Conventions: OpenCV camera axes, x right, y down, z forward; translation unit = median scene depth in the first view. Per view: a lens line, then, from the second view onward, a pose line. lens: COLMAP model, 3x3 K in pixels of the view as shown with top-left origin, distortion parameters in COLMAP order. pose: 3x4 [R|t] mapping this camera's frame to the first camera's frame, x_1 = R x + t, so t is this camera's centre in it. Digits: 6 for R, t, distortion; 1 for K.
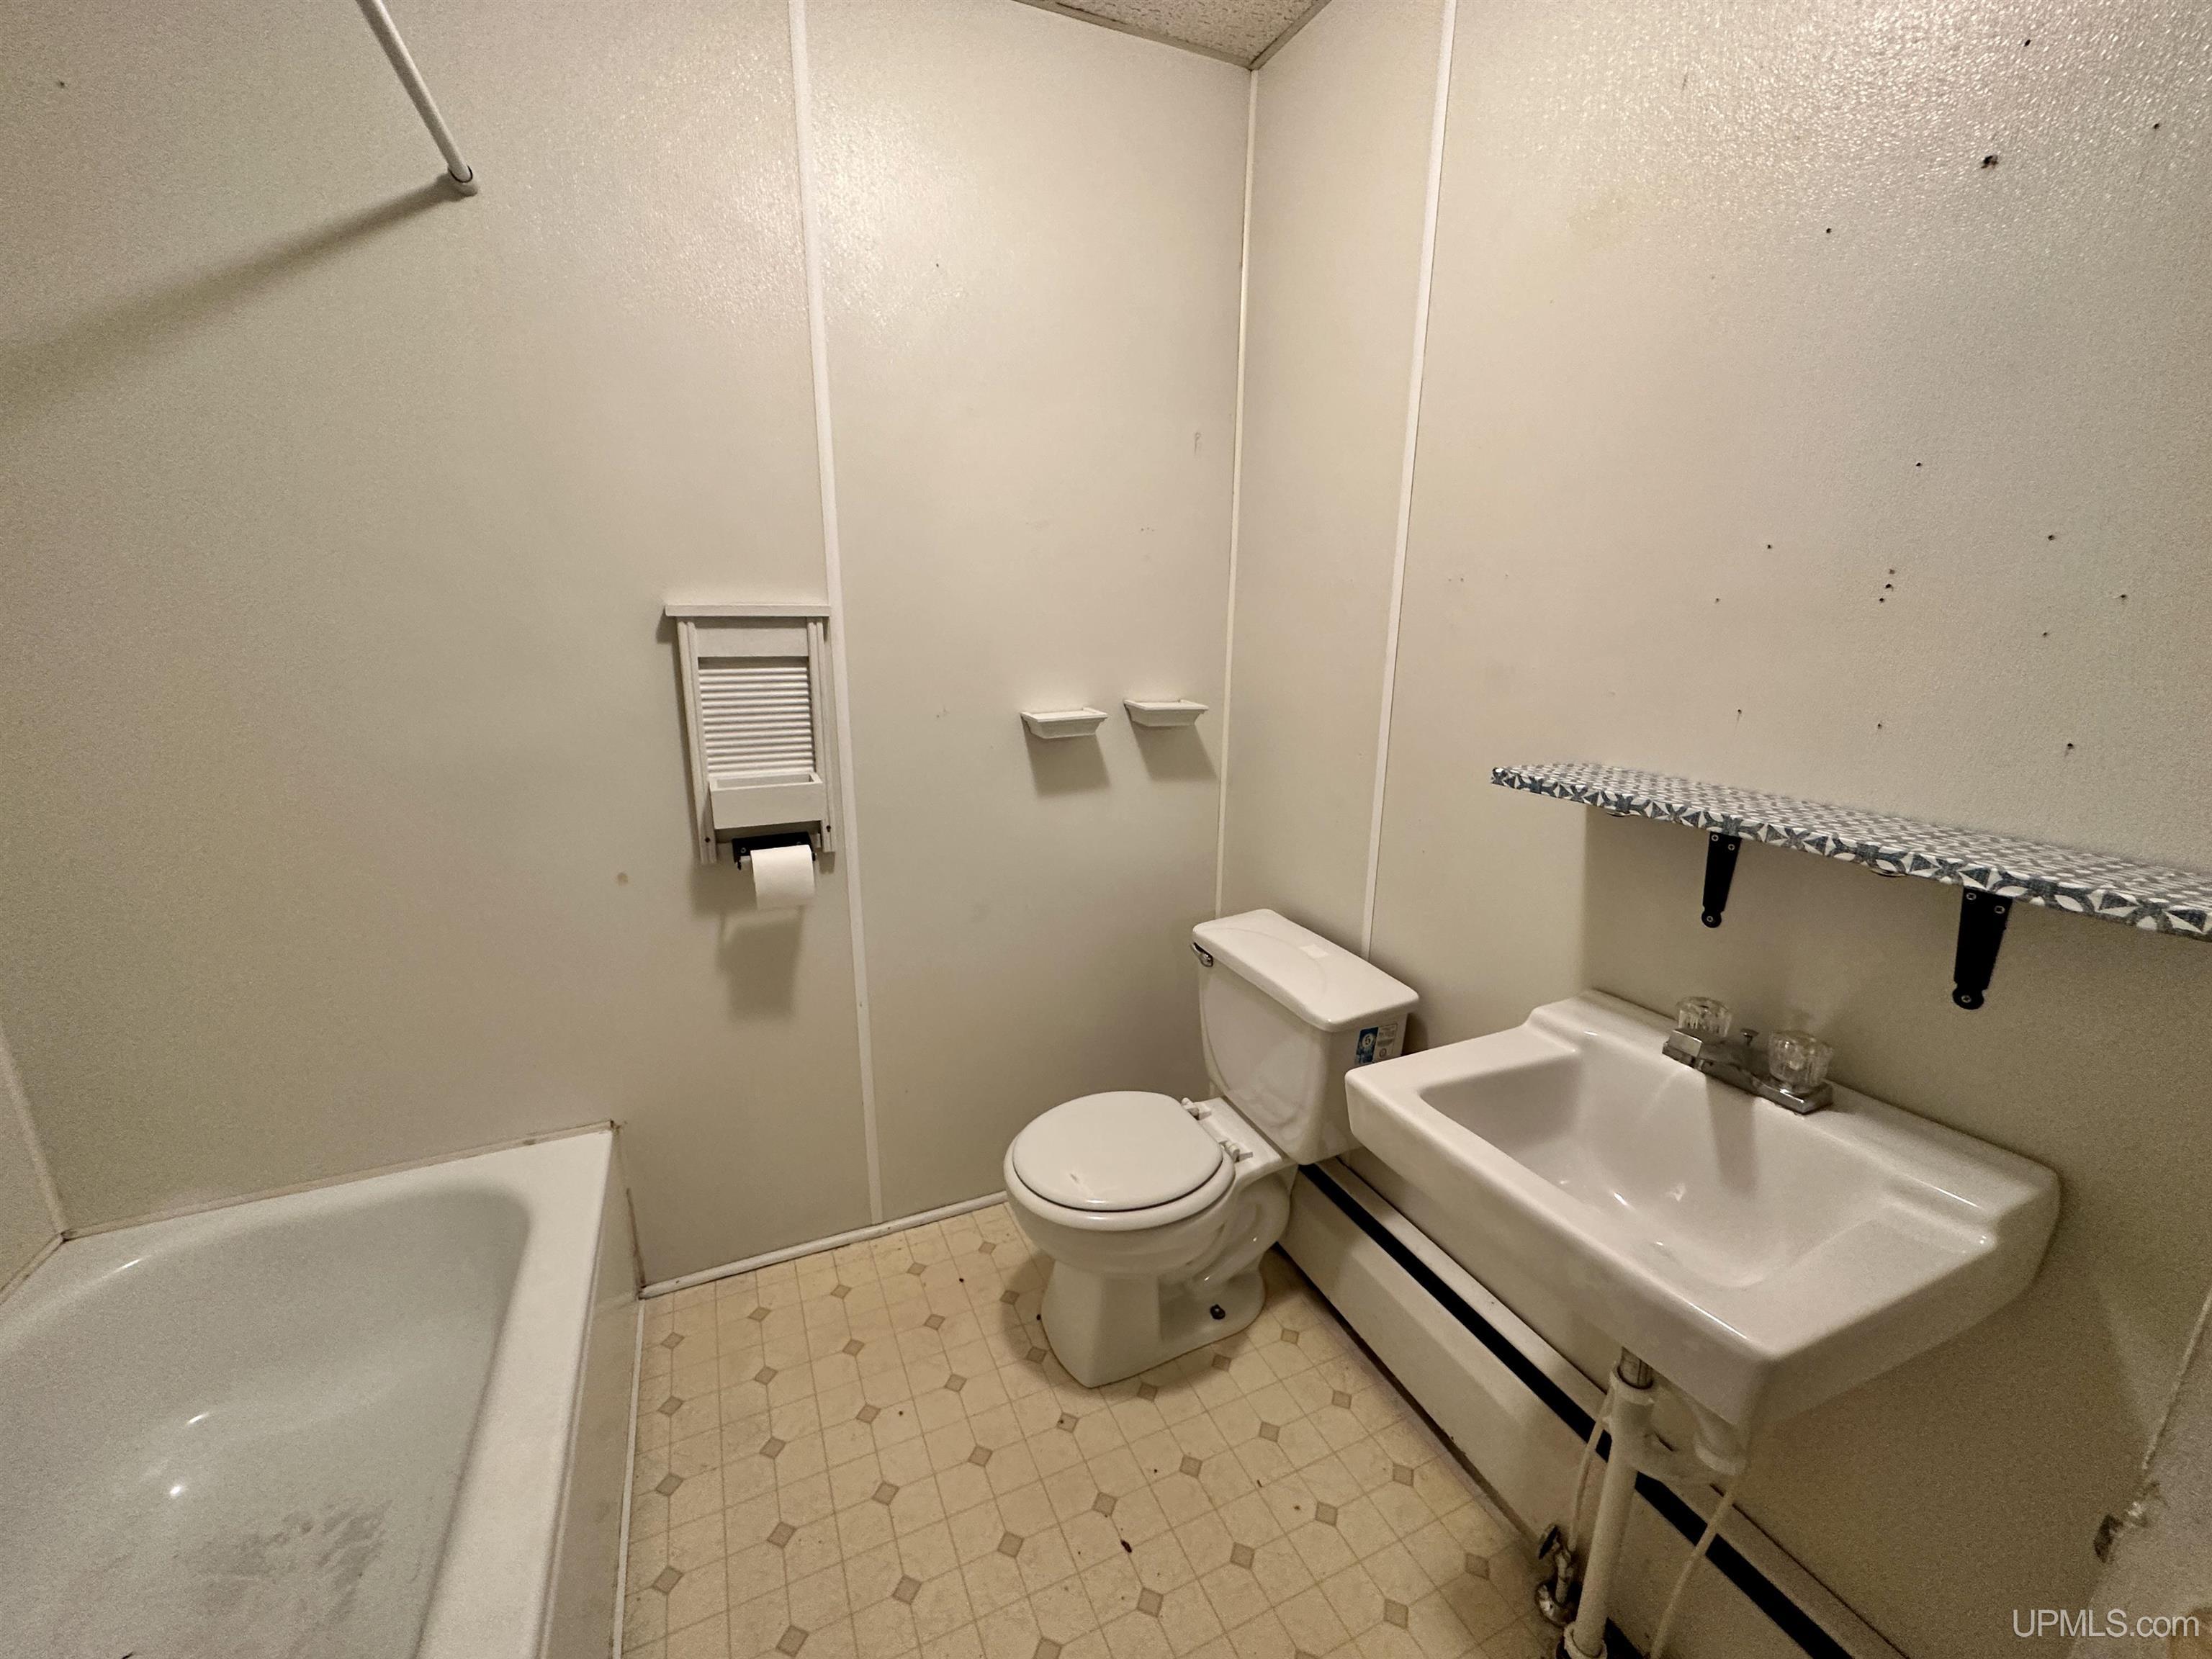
lens RADIAL K [[878.4, 0, 1102.0], [0, 878.4, 829.6], [0, 0, 1]] dist [-0.001774, 0.000010]
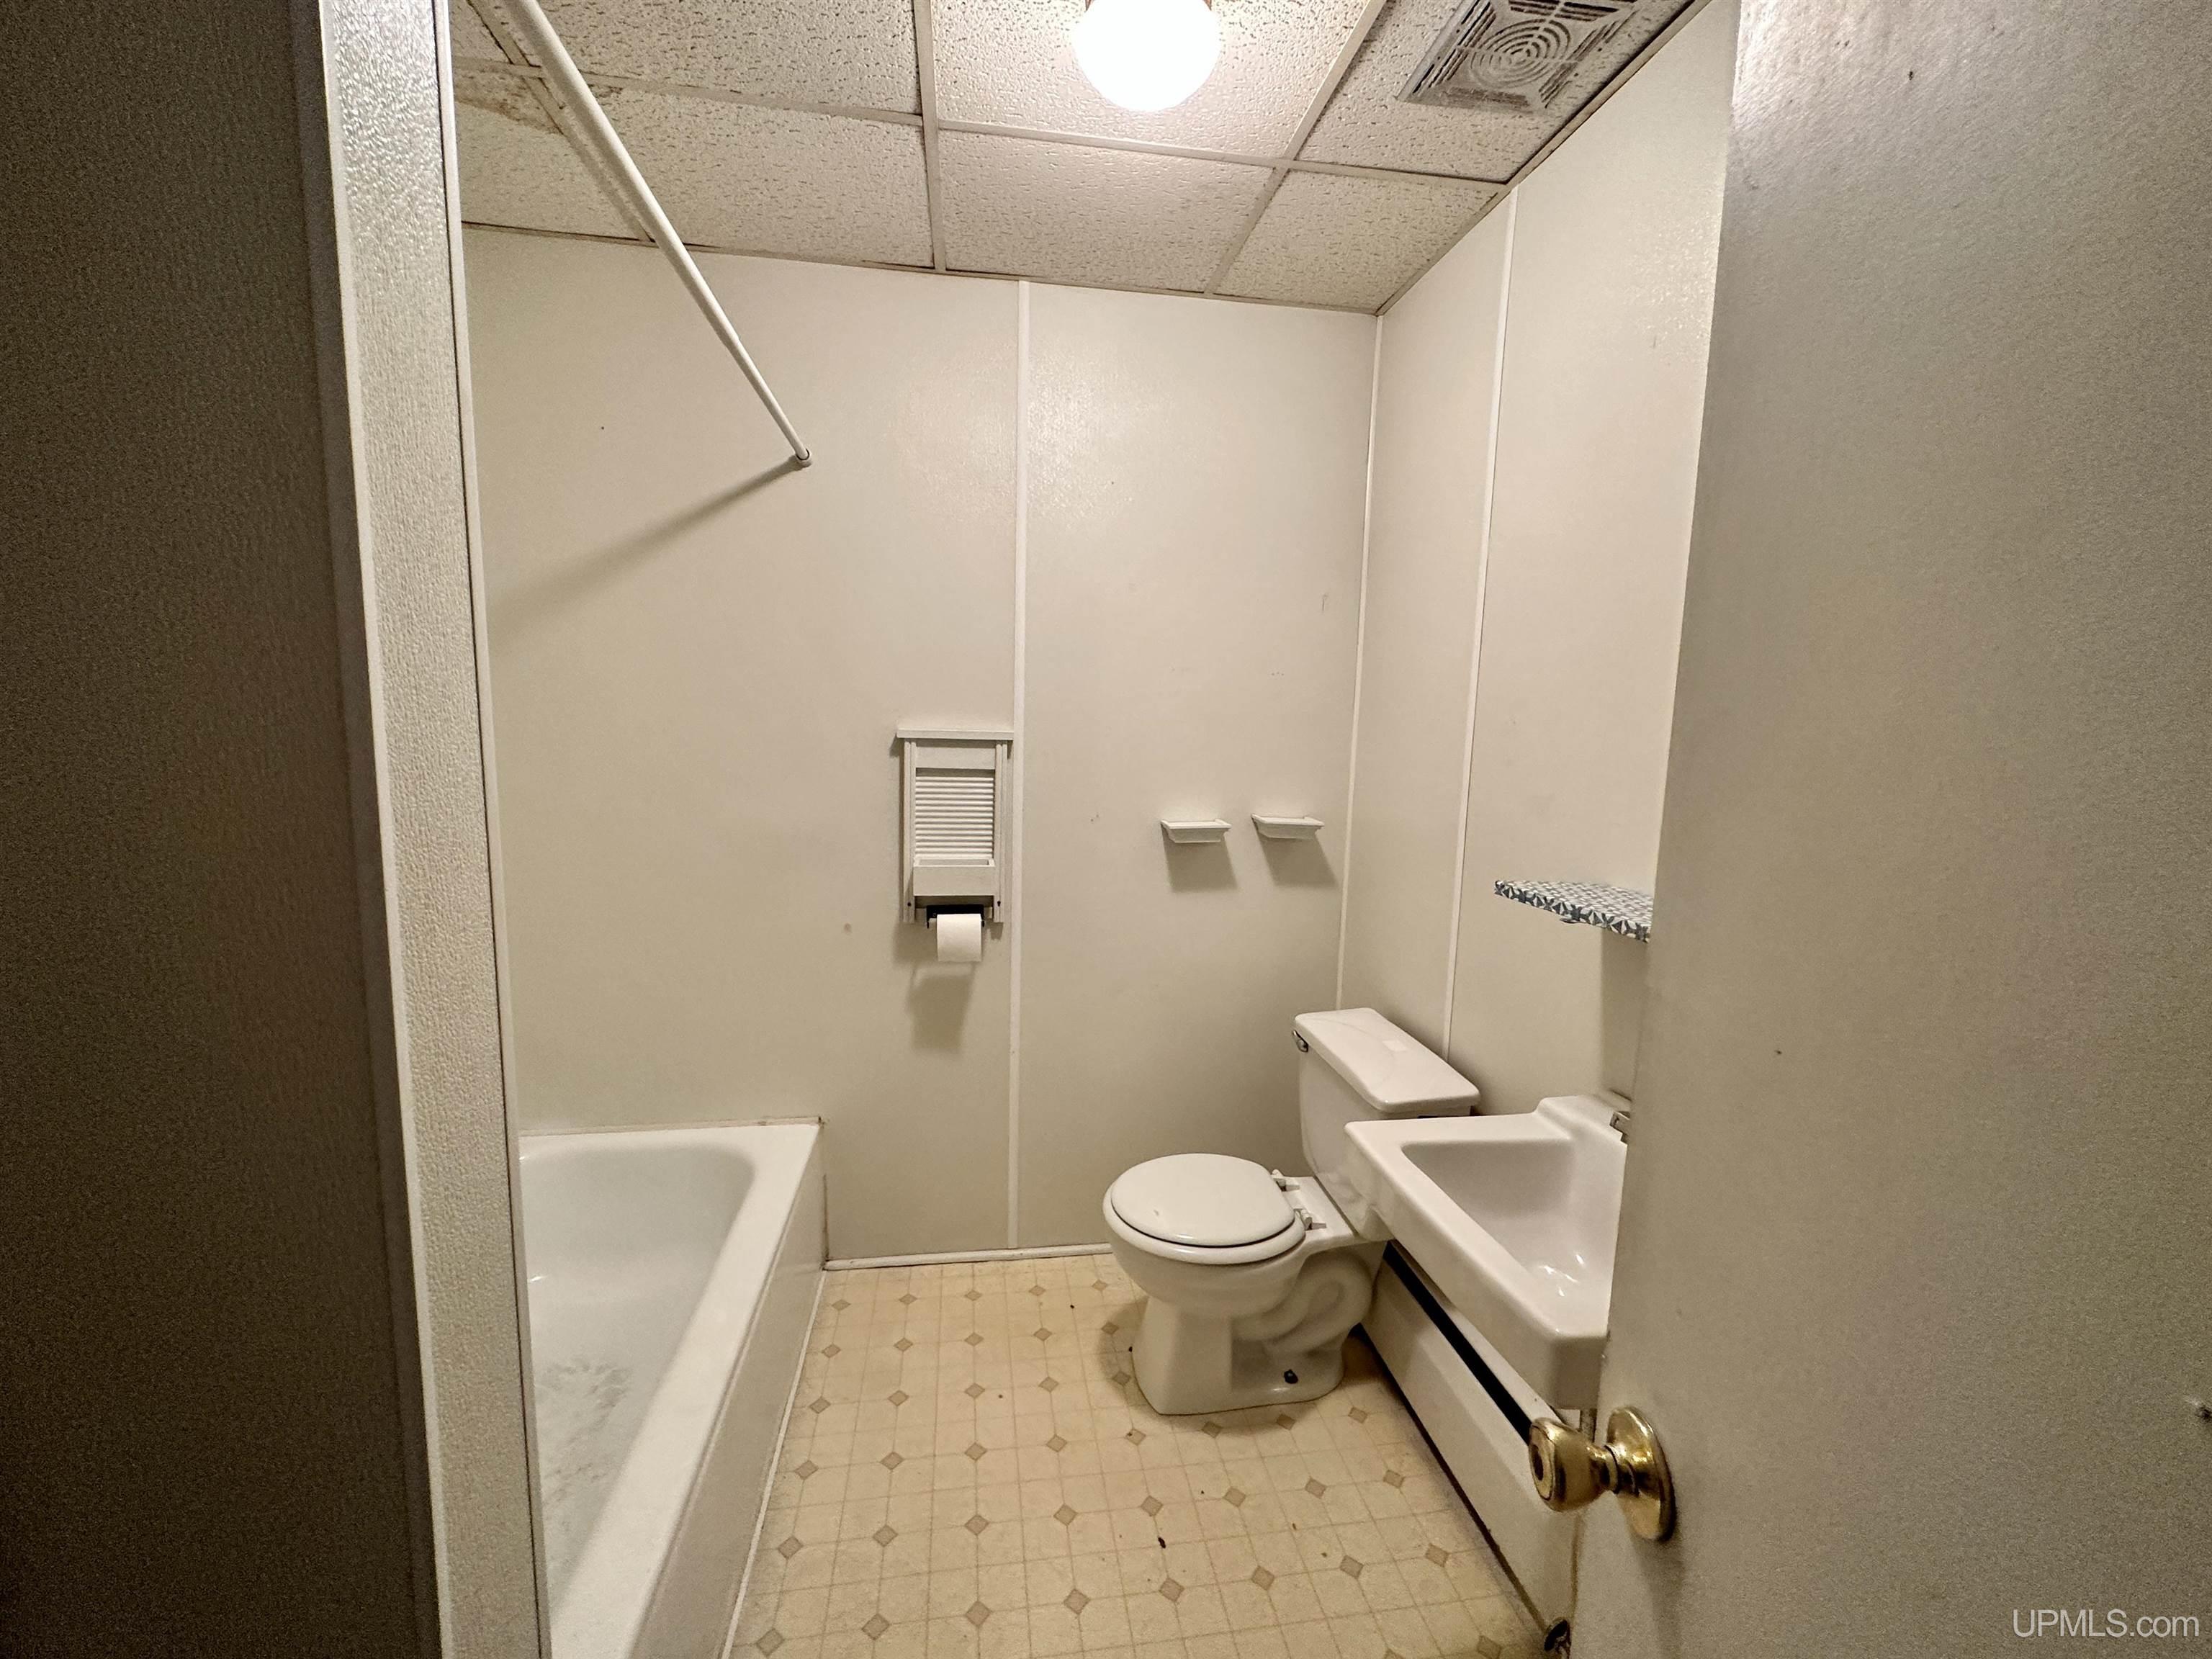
lens RADIAL K [[878.4, 0, 1101.2], [0, 878.4, 828.8], [0, 0, 1]] dist [-0.001774, 0.000010]
pose [[0.962657, 0.049575, -0.266145, 0.170741], [-0.084015, 0.989259, -0.119616, 0.032826], [0.257356, 0.137510, 0.956483, -0.196674]]
